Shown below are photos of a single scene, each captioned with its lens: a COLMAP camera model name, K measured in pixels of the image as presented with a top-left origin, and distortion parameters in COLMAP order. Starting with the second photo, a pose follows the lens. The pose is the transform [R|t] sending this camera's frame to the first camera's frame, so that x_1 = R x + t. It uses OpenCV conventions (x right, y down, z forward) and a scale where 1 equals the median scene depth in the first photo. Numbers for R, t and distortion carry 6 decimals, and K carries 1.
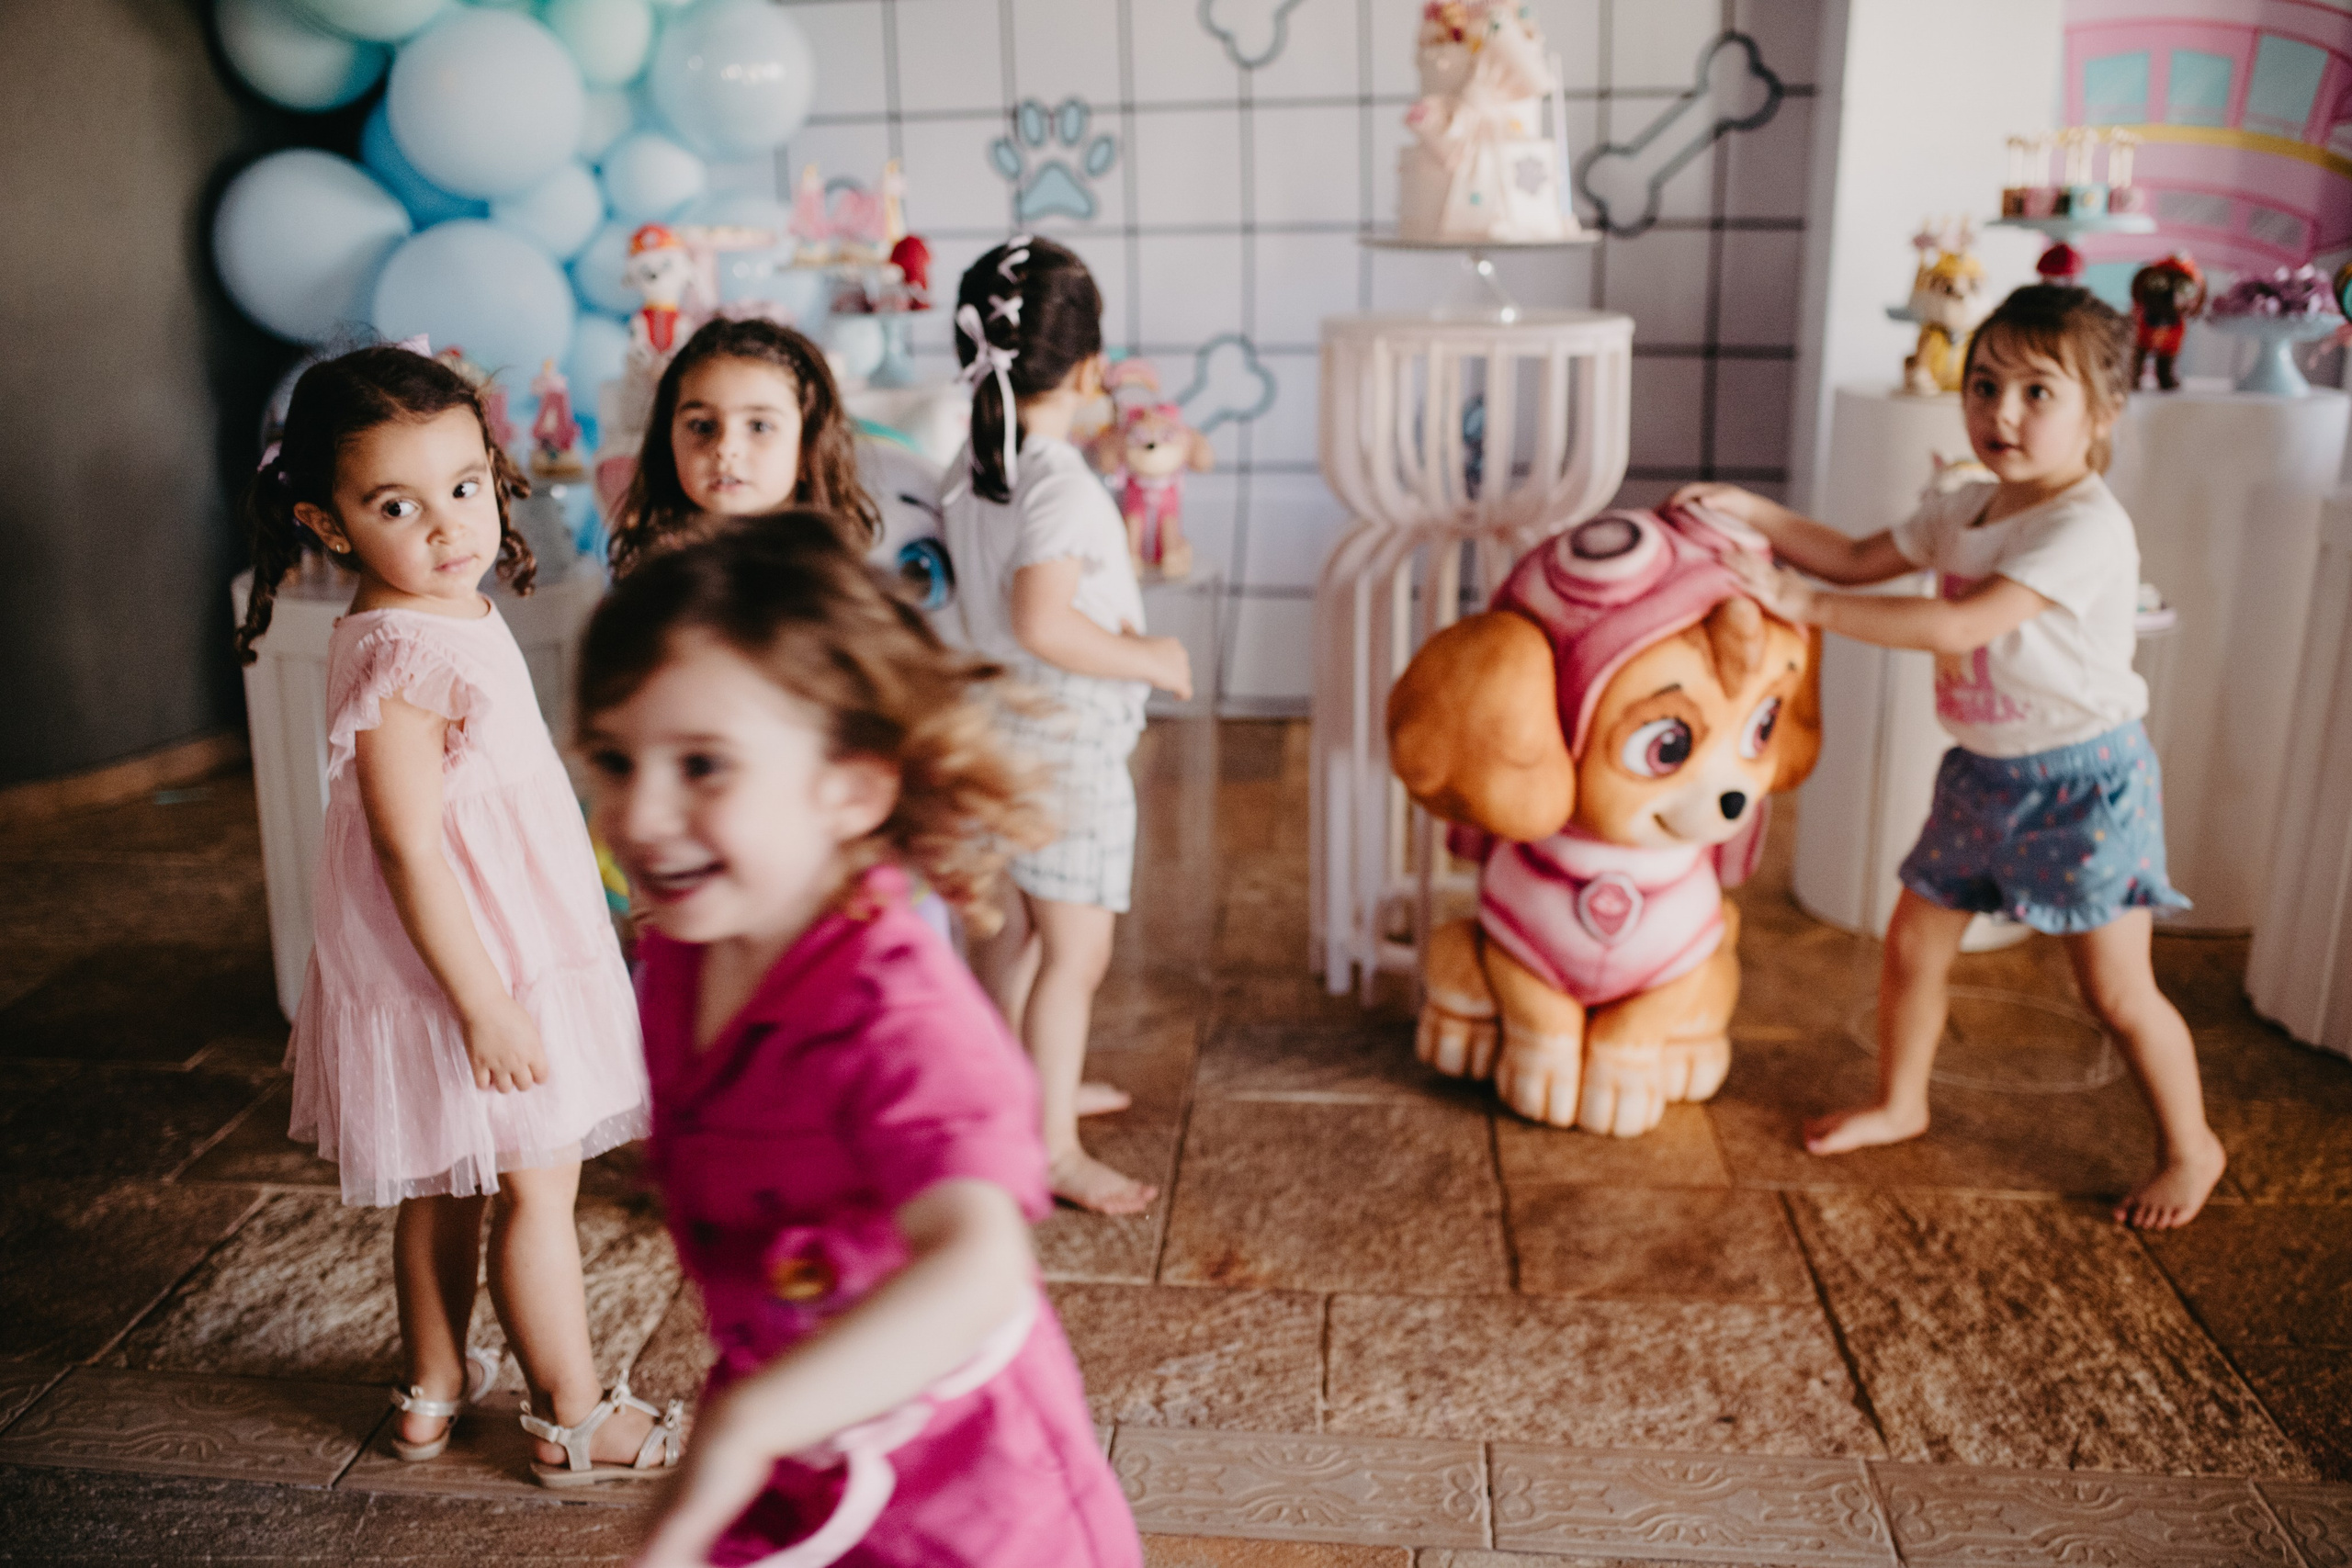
lens RADIAL K [[2247.5, 0, 1168.3], [0, 2247.5, 795.0], [0, 0, 1]] dist [-0.074021, 0.114177]
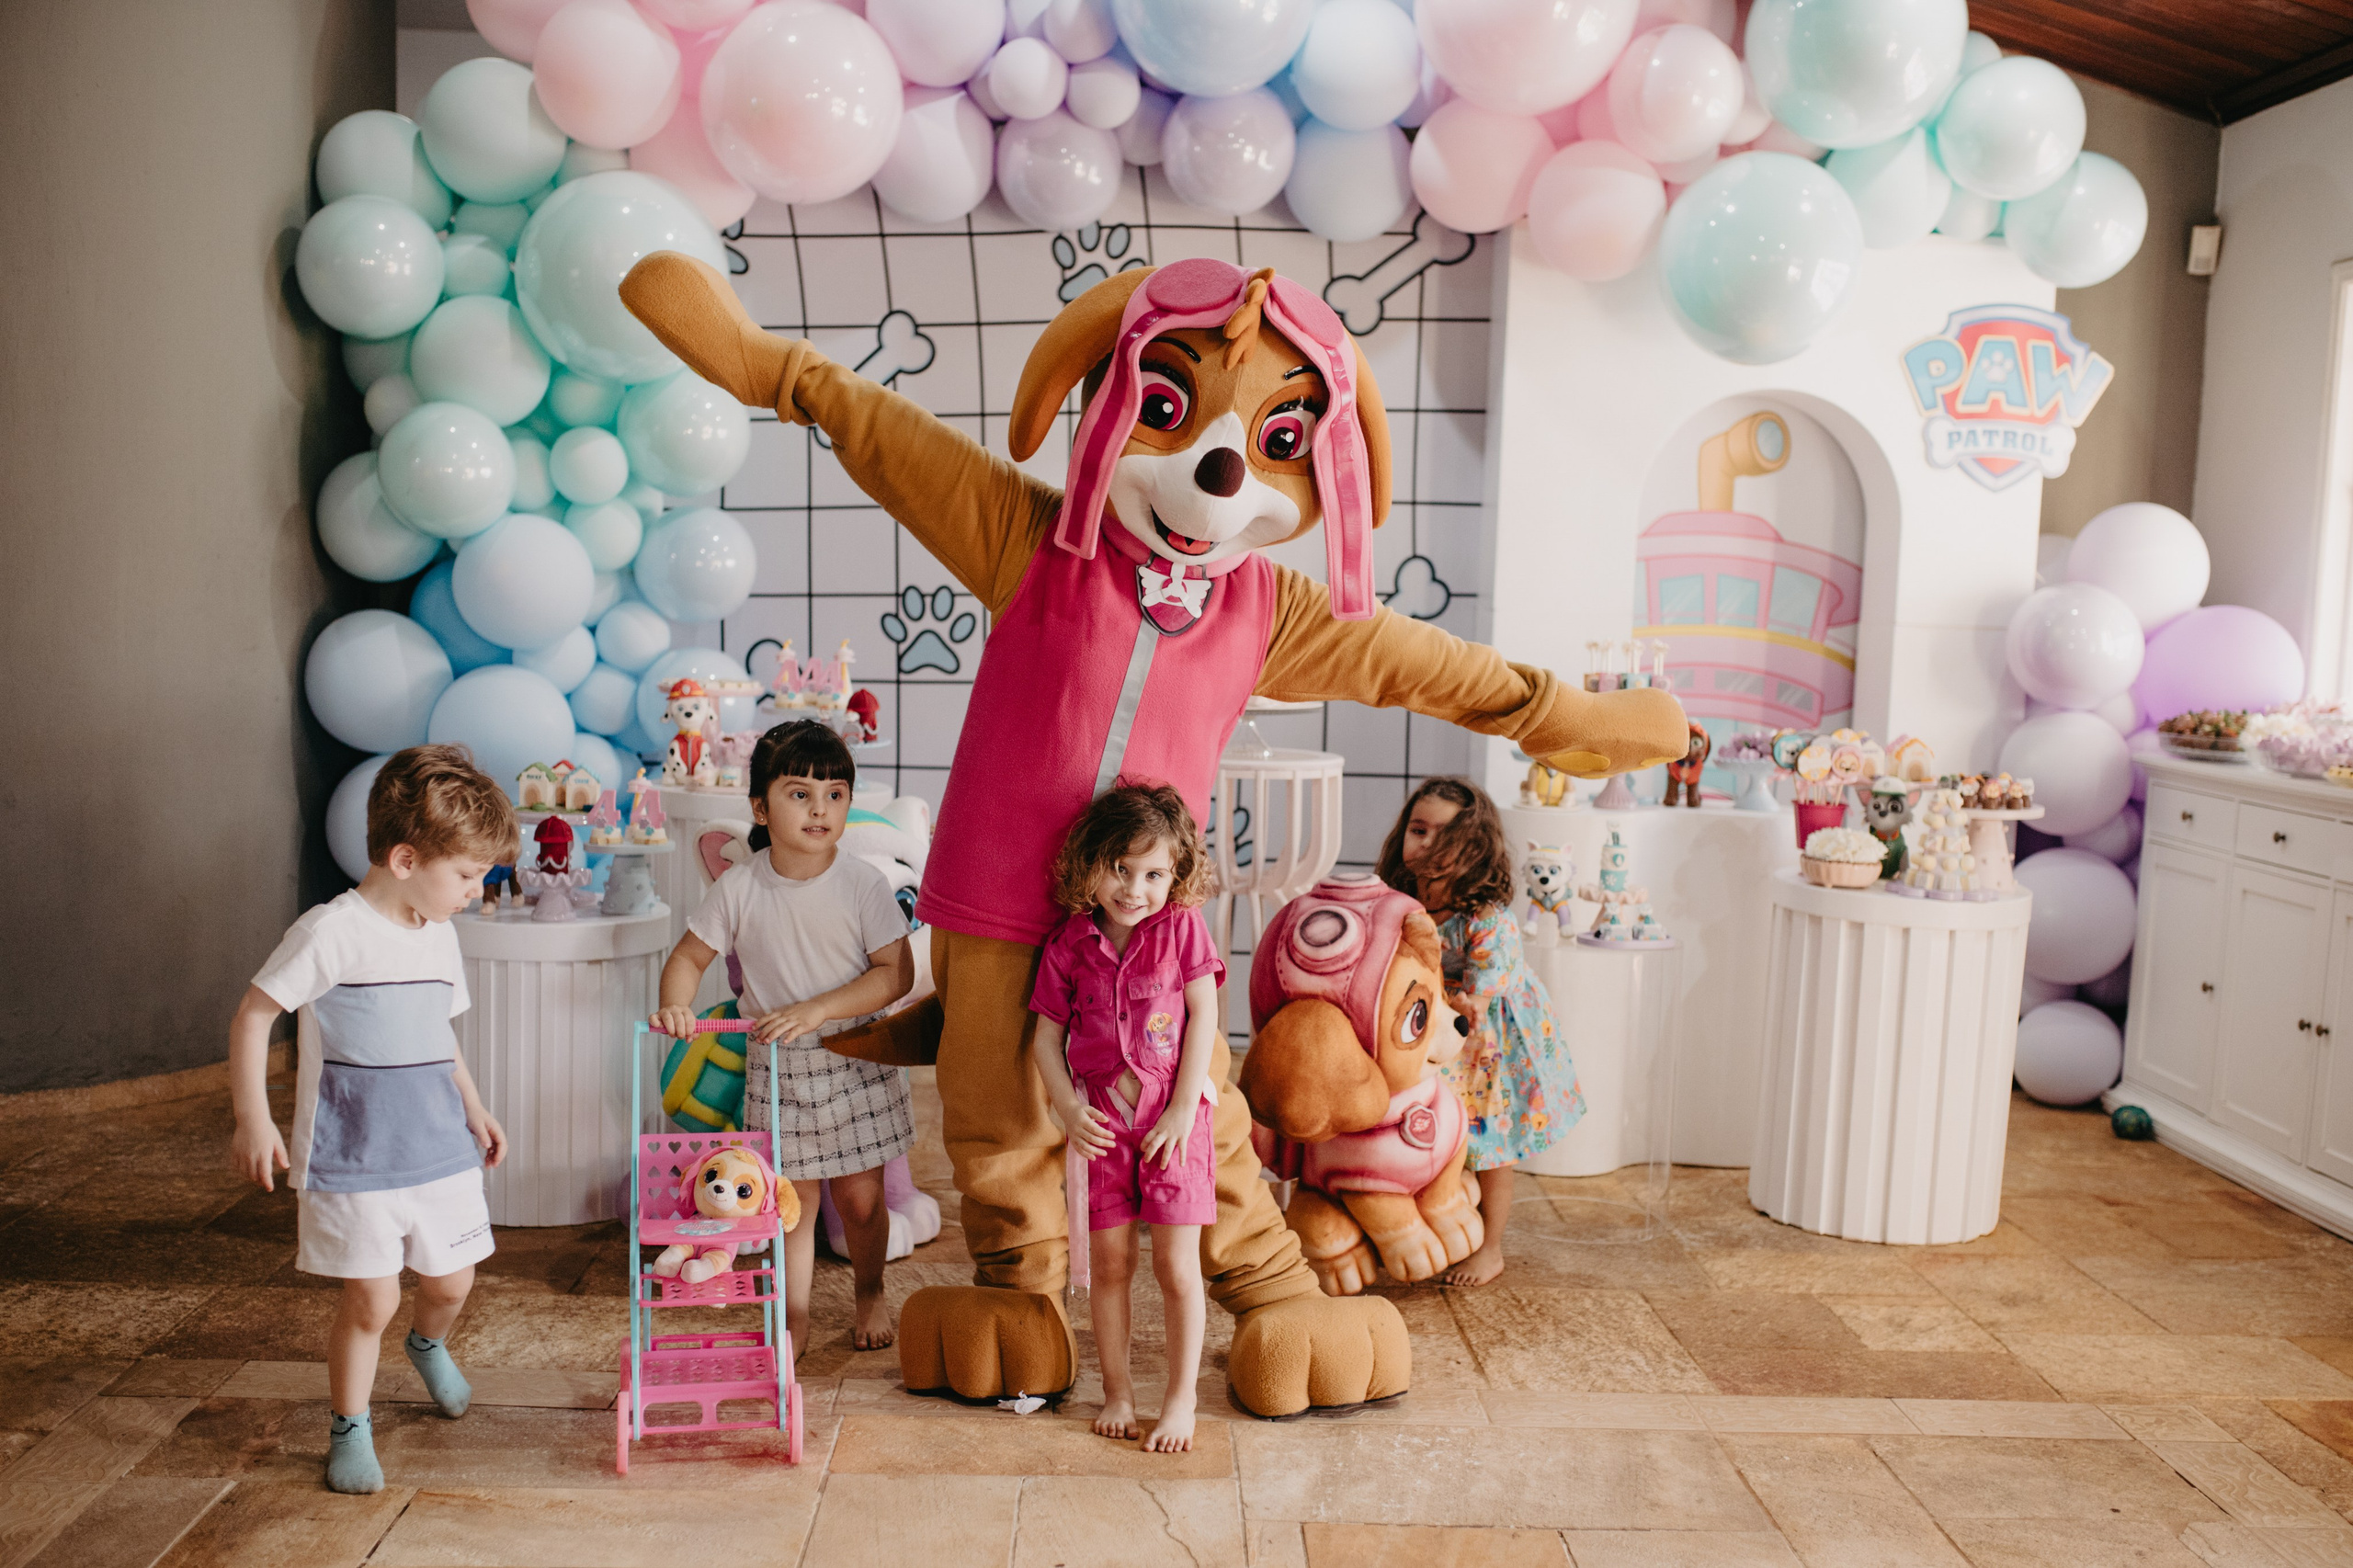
lens RADIAL K [[2248.6, 0, 1168.8], [0, 2248.6, 795.0], [0, 0, 1]] dist [-0.074021, 0.114177]
pose [[0.993591, 0.016683, 0.111798, -0.080593], [0.003904, 0.983393, -0.181444, 0.087017], [-0.112968, 0.180718, 0.977026, -0.461261]]
